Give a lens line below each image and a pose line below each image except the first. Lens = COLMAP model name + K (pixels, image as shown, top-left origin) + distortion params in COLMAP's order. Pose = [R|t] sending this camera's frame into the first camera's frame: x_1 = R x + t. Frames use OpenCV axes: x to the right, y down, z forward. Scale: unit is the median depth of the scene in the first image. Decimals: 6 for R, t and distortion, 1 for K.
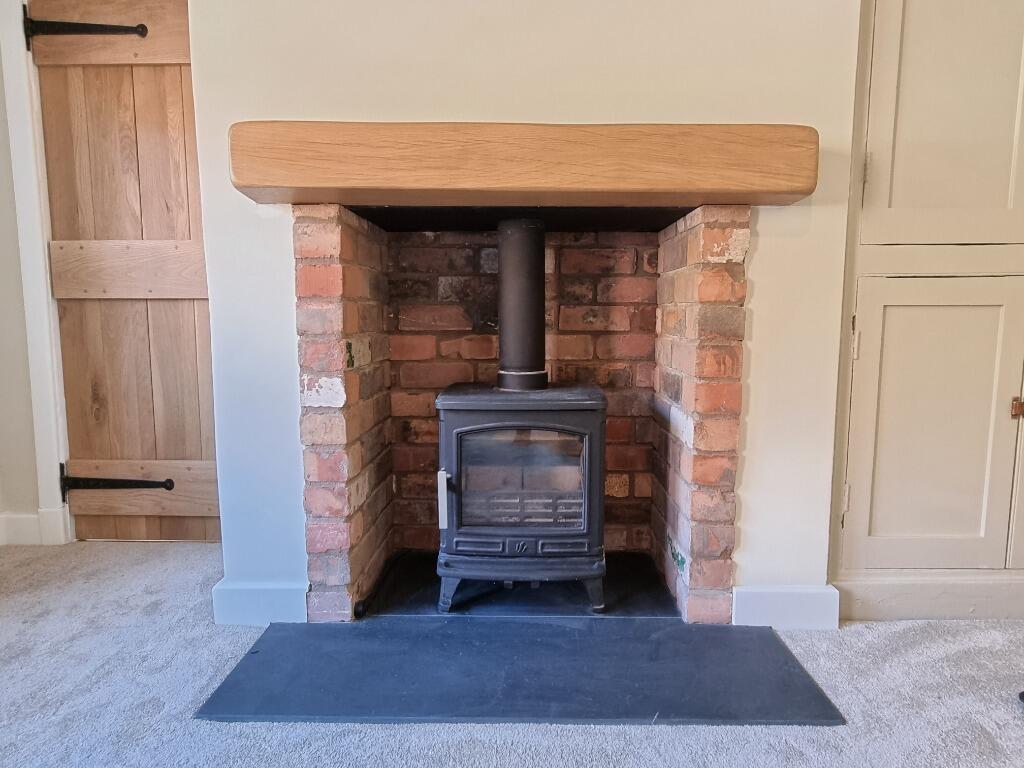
lens RADIAL K [[581.4, 0, 512.0], [0, 581.4, 384.0], [0, 0, 1]] dist [-0.004109, -0.001226]
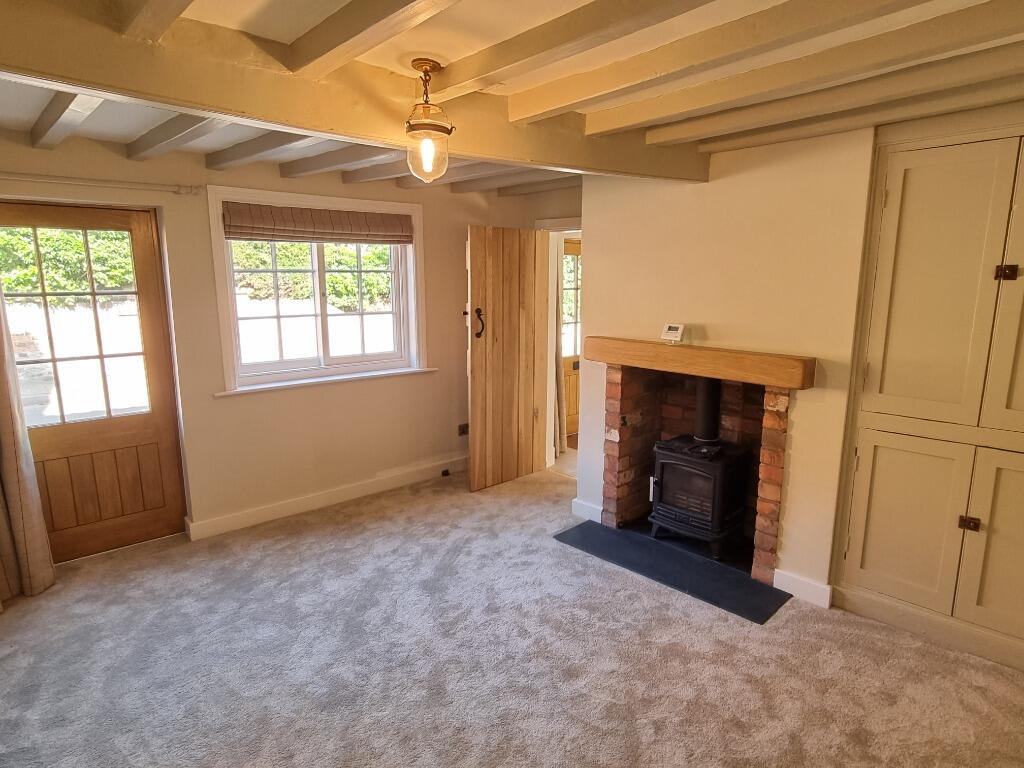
lens RADIAL K [[566.0, 0, 519.8], [0, 566.0, 383.4], [0, 0, 1]] dist [0.003446, -0.000588]
pose [[0.715336, 0.122556, -0.687949, 1.027850], [-0.071856, 0.992182, 0.102038, -0.421687], [0.695076, -0.023559, 0.718550, -1.006342]]
